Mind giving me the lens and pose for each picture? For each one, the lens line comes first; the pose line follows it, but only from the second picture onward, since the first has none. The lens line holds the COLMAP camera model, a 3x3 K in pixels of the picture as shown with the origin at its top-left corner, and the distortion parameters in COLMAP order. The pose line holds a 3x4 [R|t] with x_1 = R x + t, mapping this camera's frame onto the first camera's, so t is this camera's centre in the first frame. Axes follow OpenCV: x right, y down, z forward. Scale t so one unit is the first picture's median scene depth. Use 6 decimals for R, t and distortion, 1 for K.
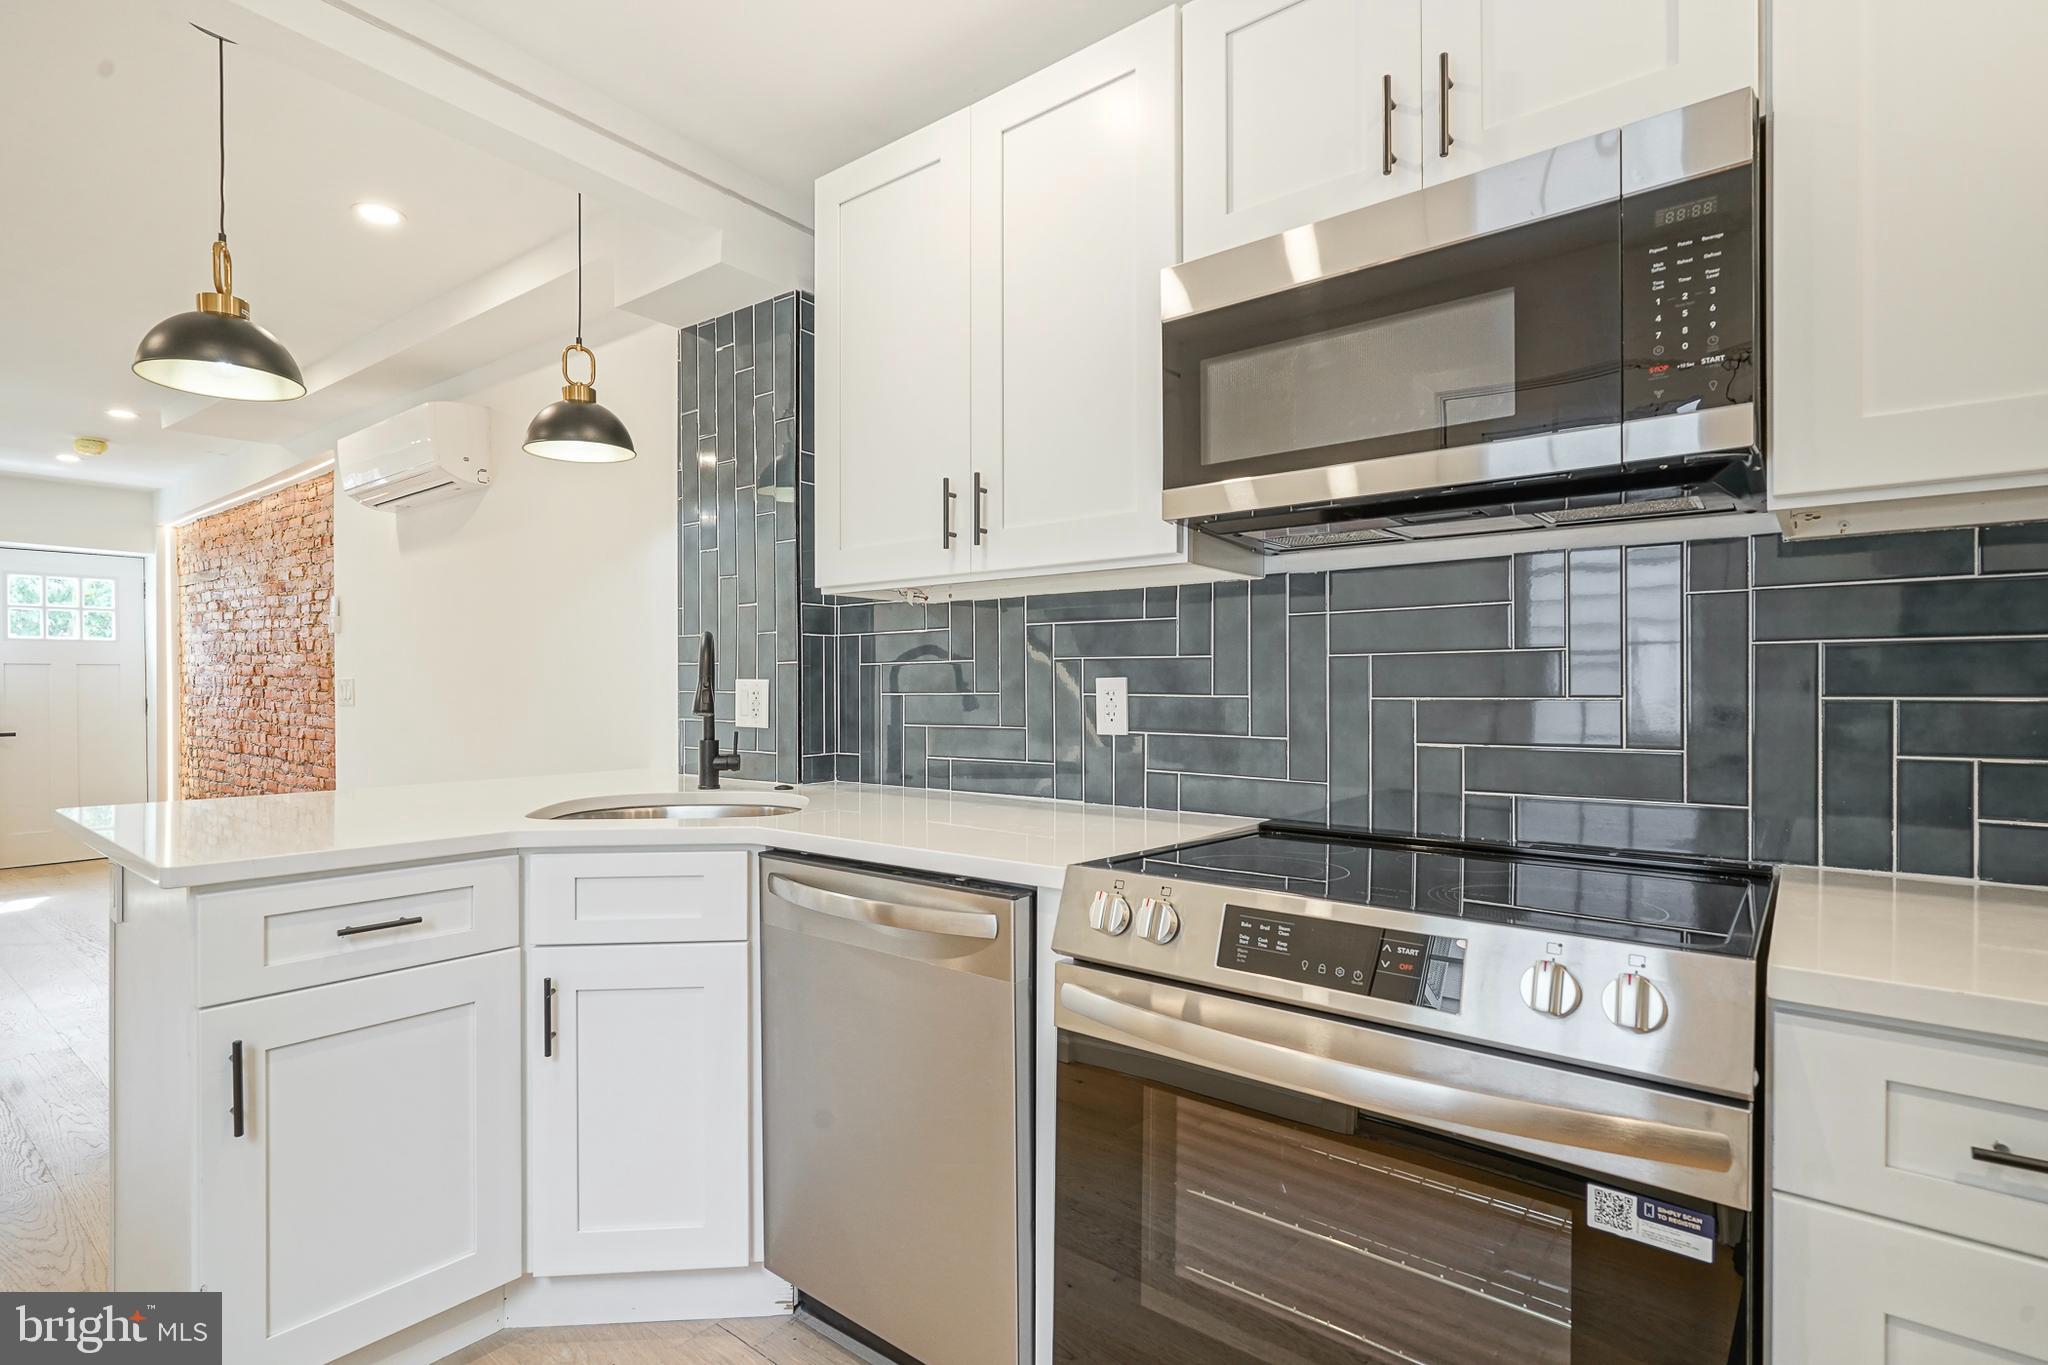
lens RADIAL K [[997.4, 0, 1023.0], [0, 997.4, 686.8], [0, 0, 1]] dist [0.000332, 0.001699]
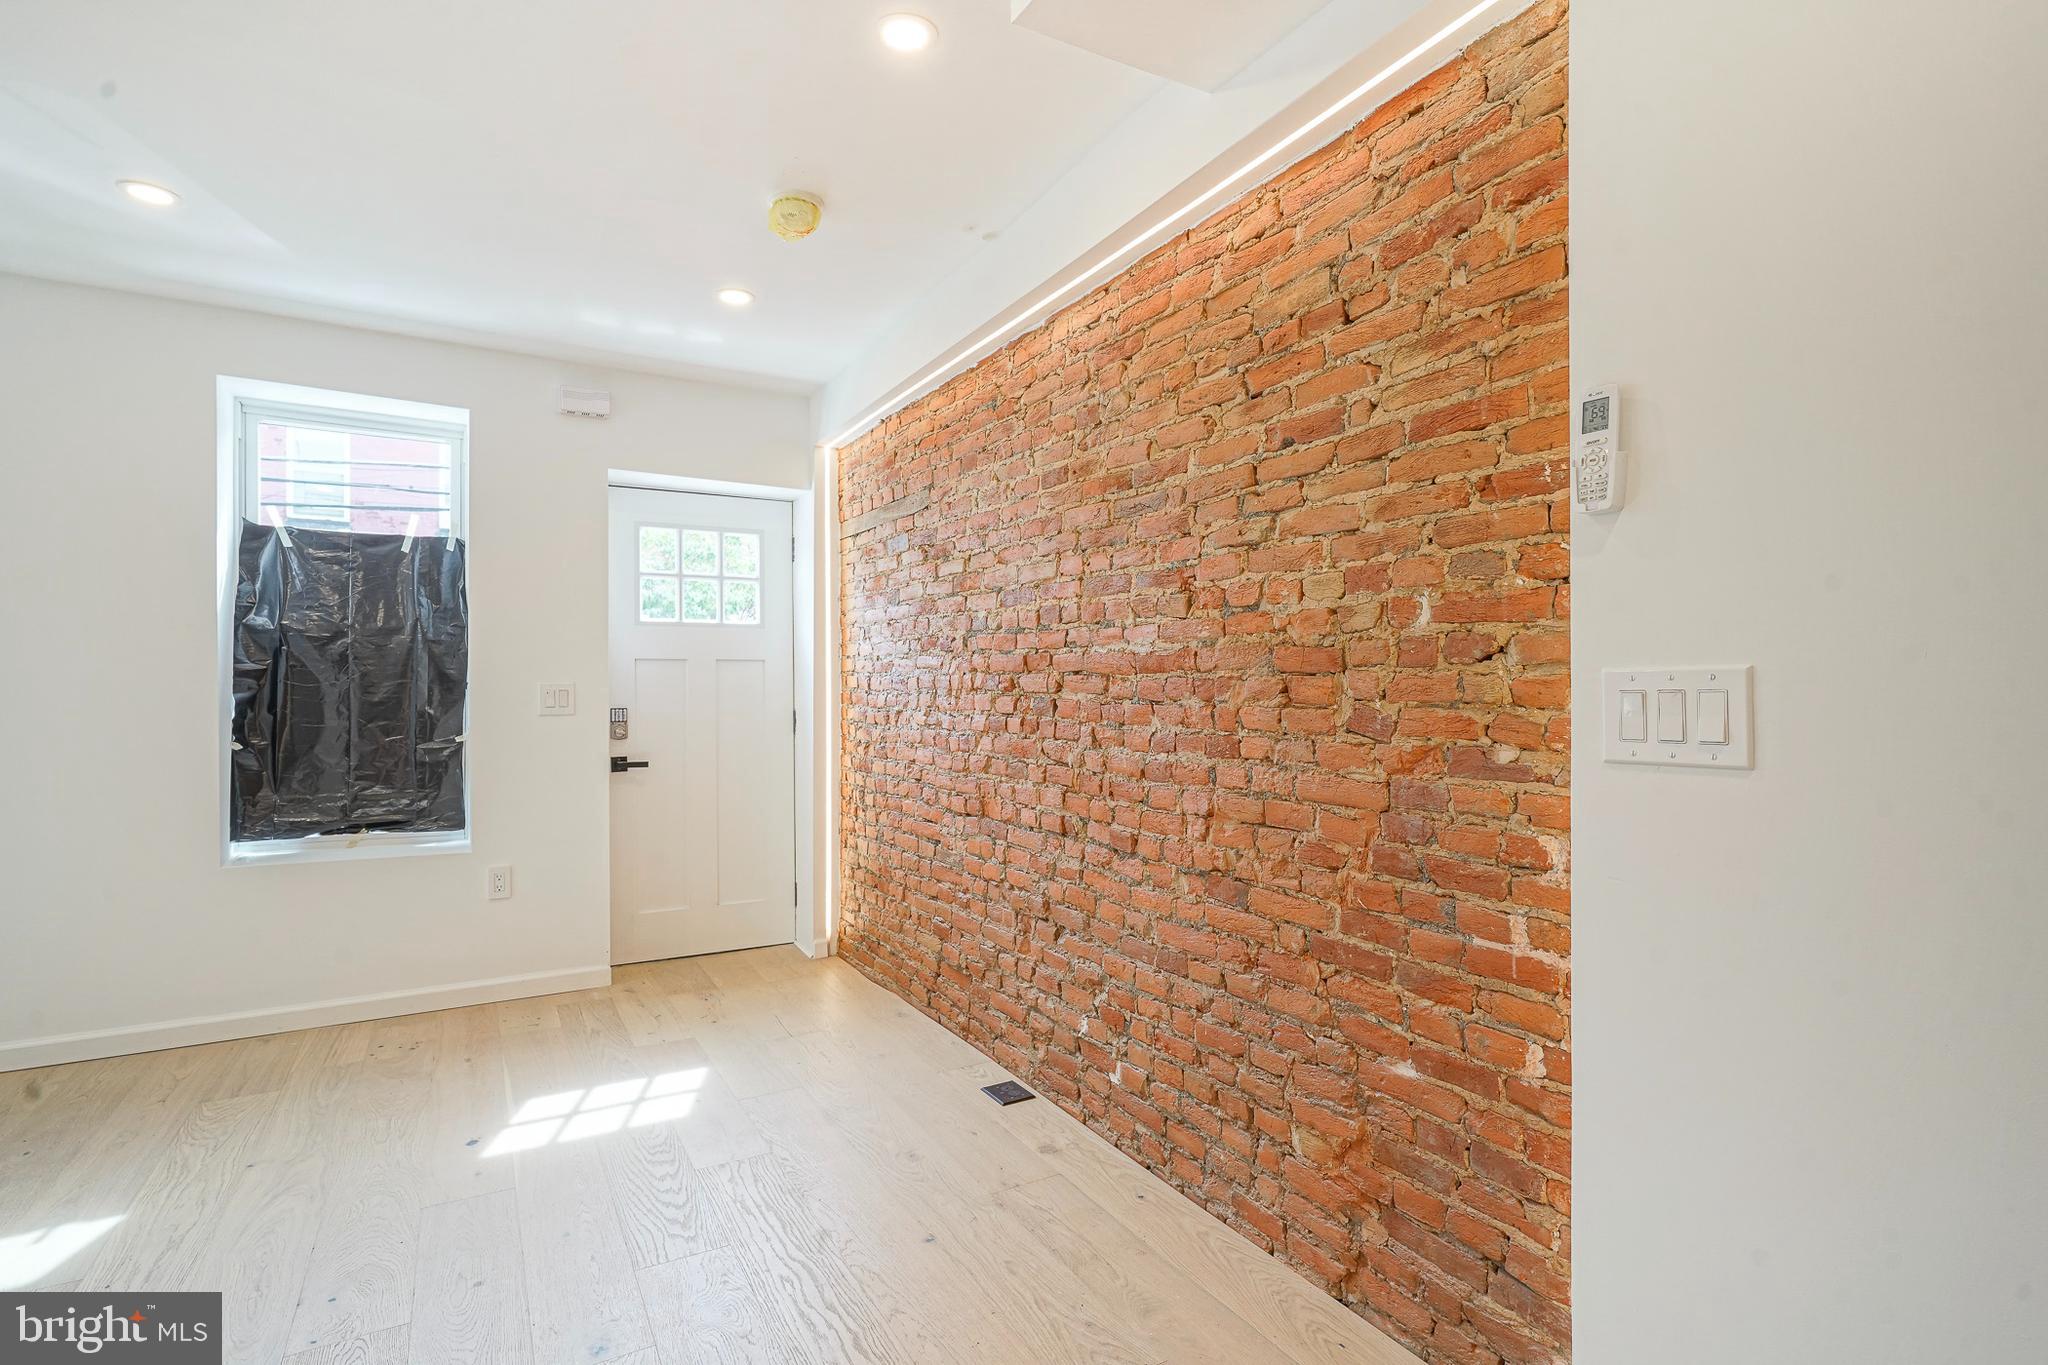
lens RADIAL K [[990.7, 0, 1021.2], [0, 990.7, 687.7], [0, 0, 1]] dist [-0.002269, 0.001503]
pose [[0.927364, 0.000172, -0.374160, -1.360990], [-0.002248, 0.999984, -0.005110, -0.001721], [0.374153, 0.005580, 0.927350, 1.230038]]
